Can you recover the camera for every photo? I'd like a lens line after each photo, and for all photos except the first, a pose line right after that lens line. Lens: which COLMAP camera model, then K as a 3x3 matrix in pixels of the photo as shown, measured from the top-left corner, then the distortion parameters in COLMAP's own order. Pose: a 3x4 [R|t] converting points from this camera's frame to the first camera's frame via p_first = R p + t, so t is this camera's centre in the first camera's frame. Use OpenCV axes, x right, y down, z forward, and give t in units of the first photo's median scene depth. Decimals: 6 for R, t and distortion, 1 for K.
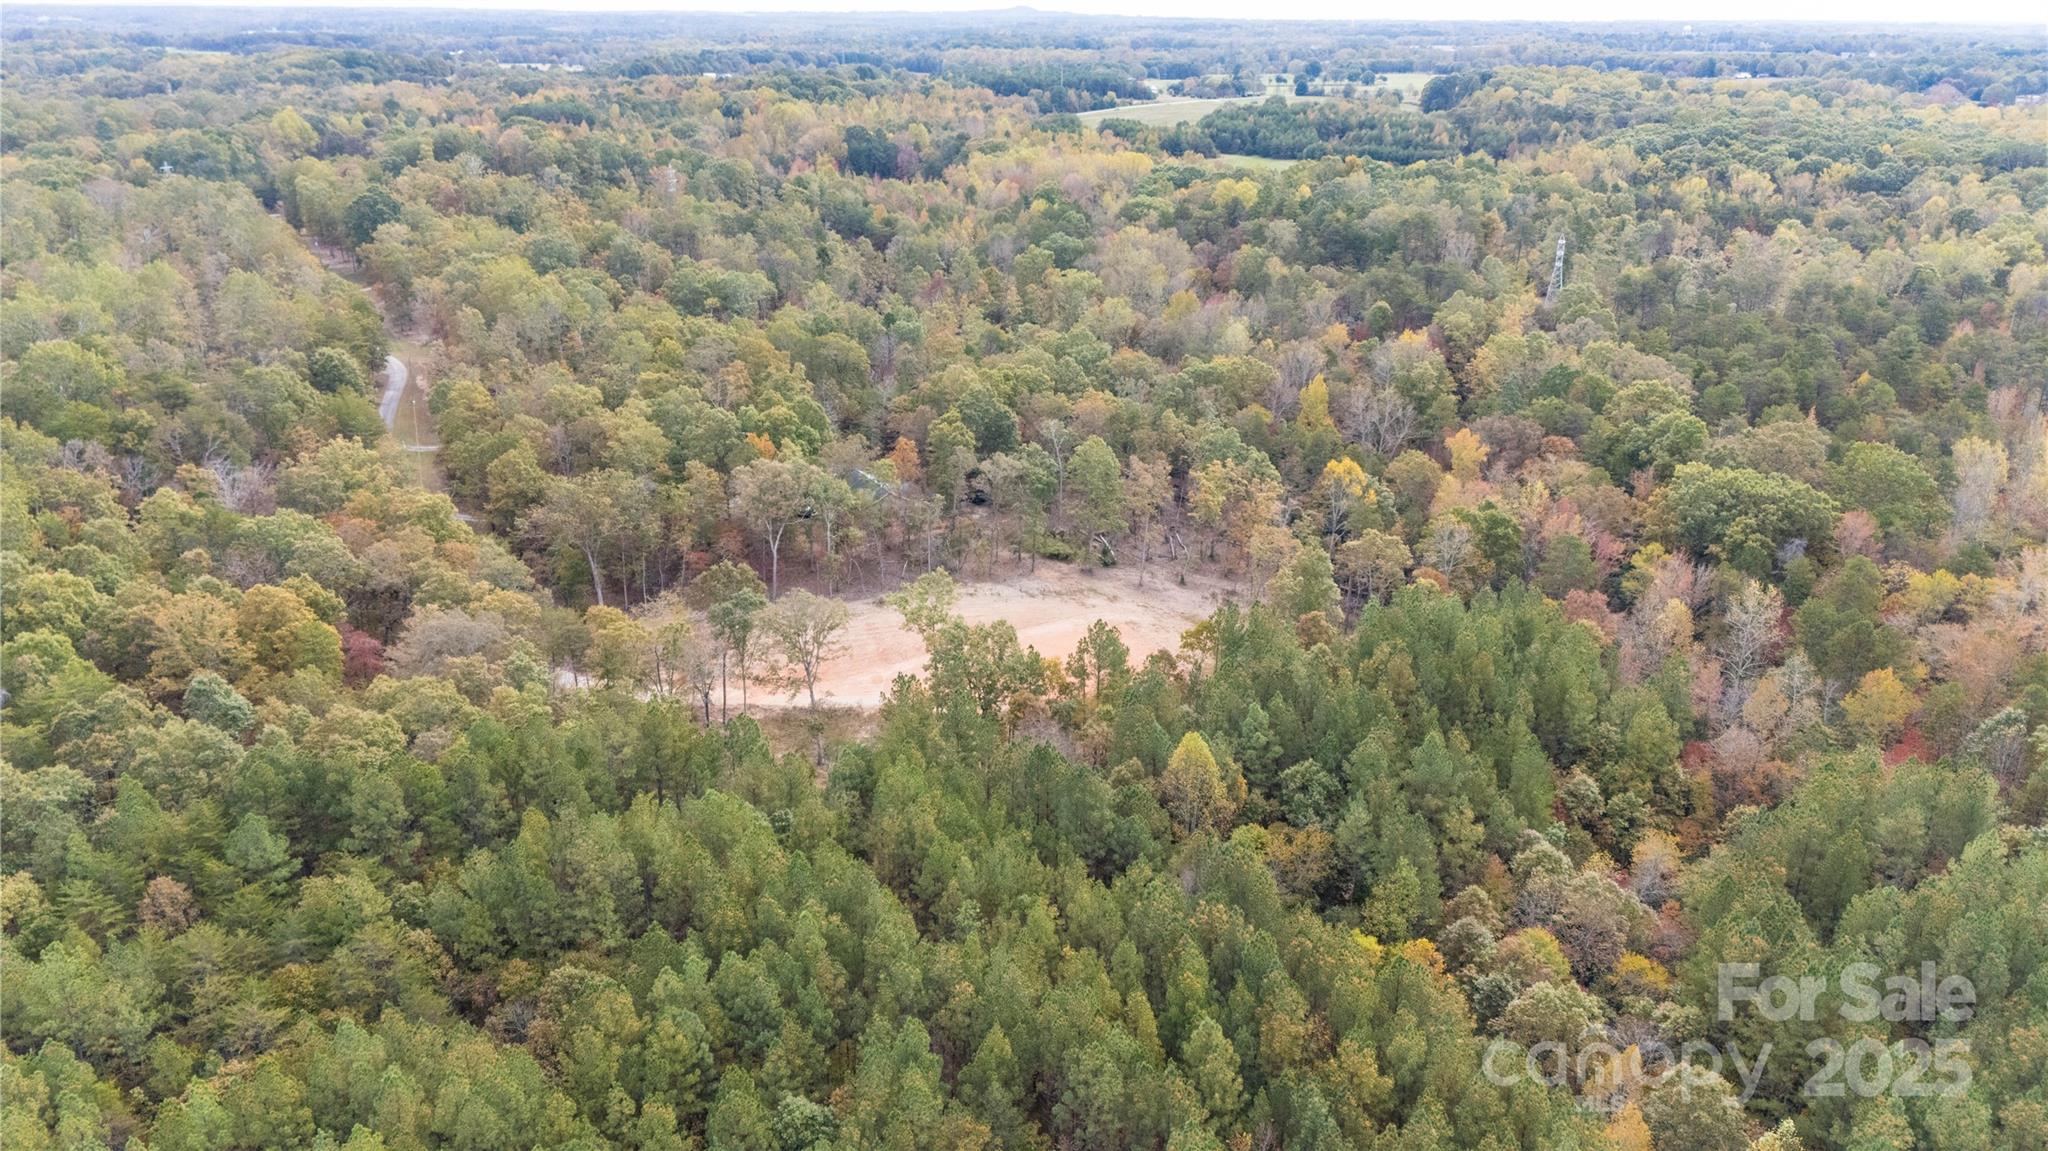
lens RADIAL K [[1503.4, 0, 1028.2], [0, 1503.4, 569.7], [0, 0, 1]] dist [0.090004, -0.089622]
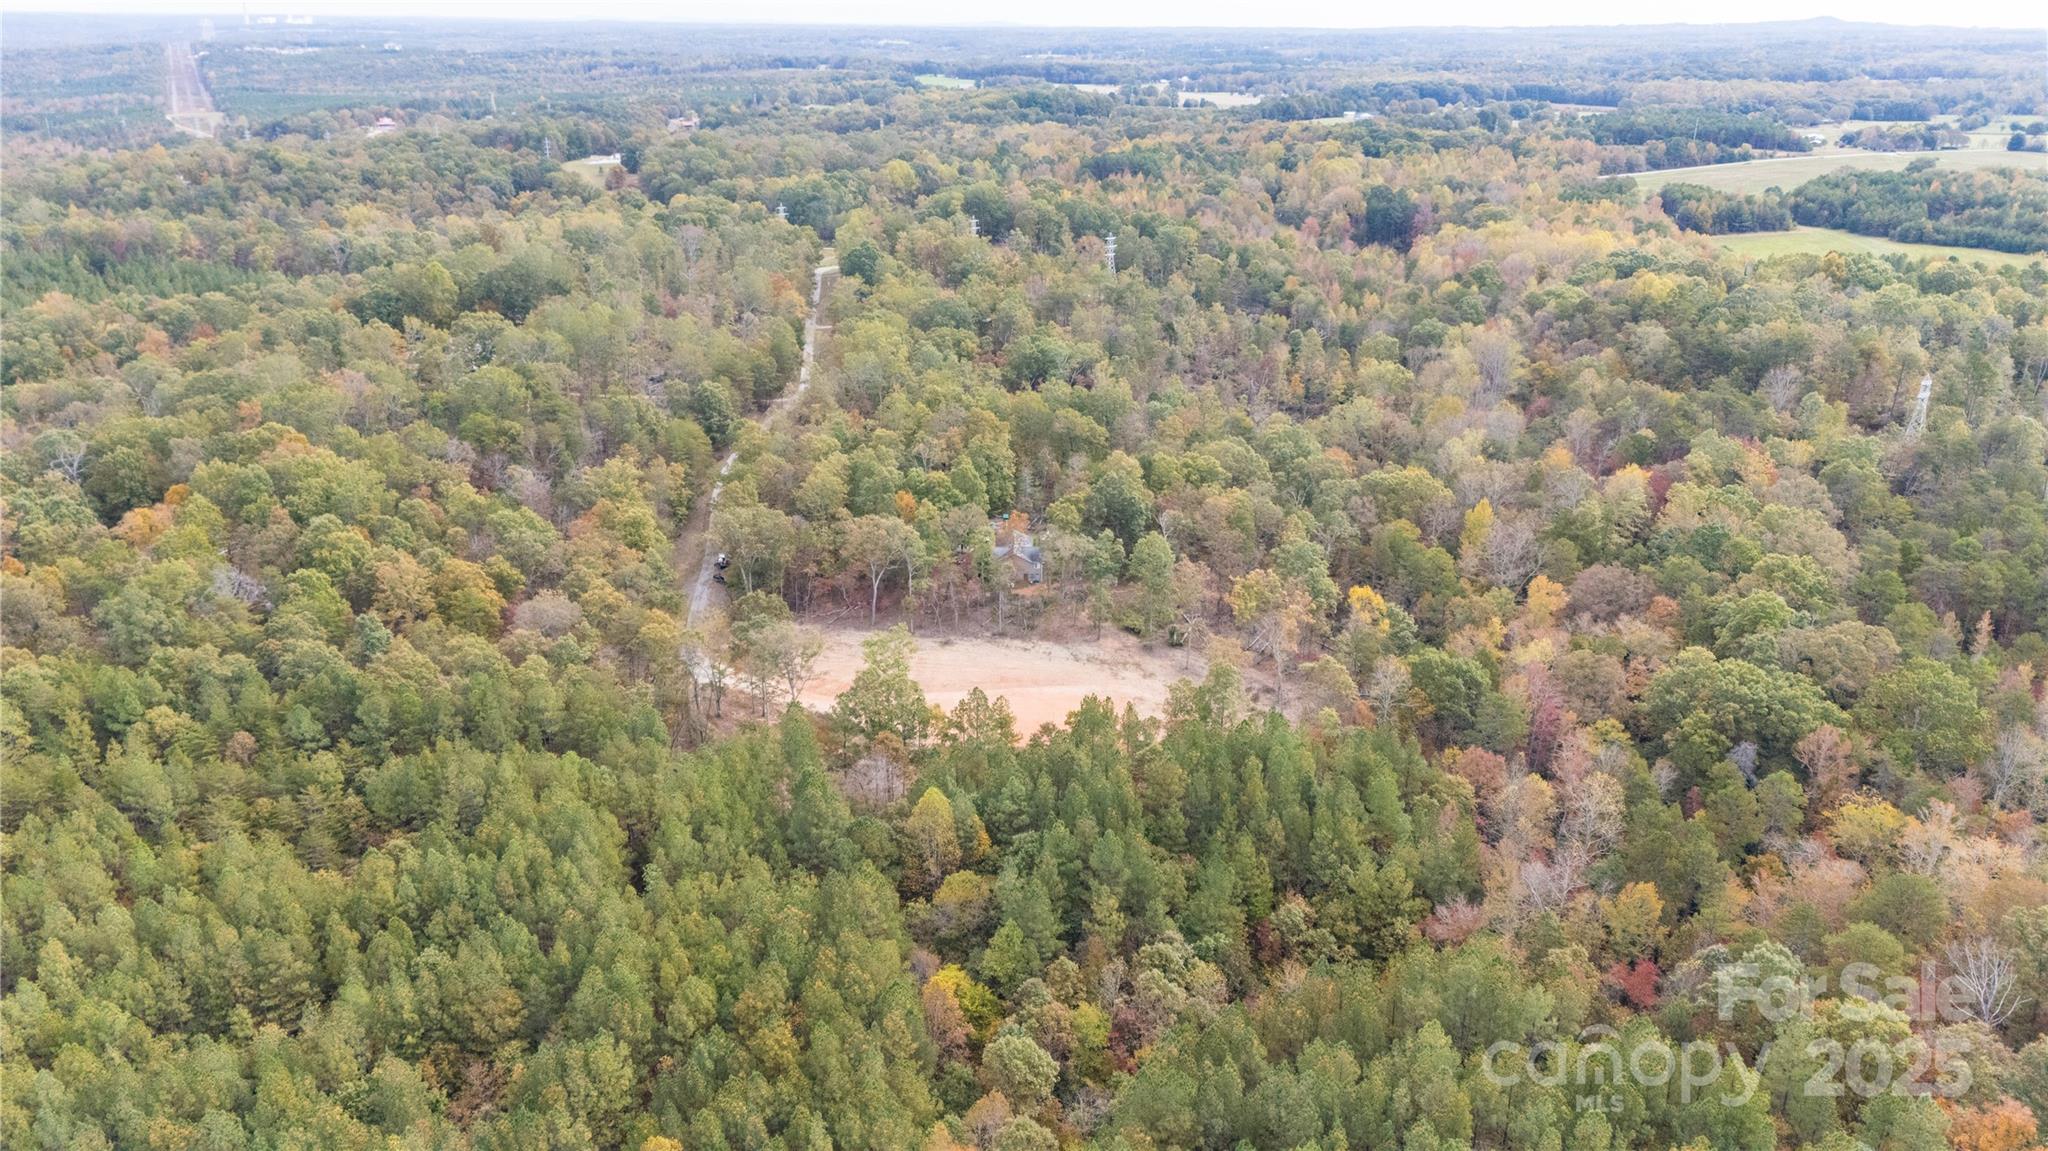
lens RADIAL K [[1503.4, 0, 1028.2], [0, 1503.4, 569.7], [0, 0, 1]] dist [0.090004, -0.089622]
pose [[0.893943, 0.151903, -0.421653, 0.232671], [-0.155395, 0.987502, 0.026300, -0.039442], [0.420378, 0.042013, 0.906376, -0.037636]]
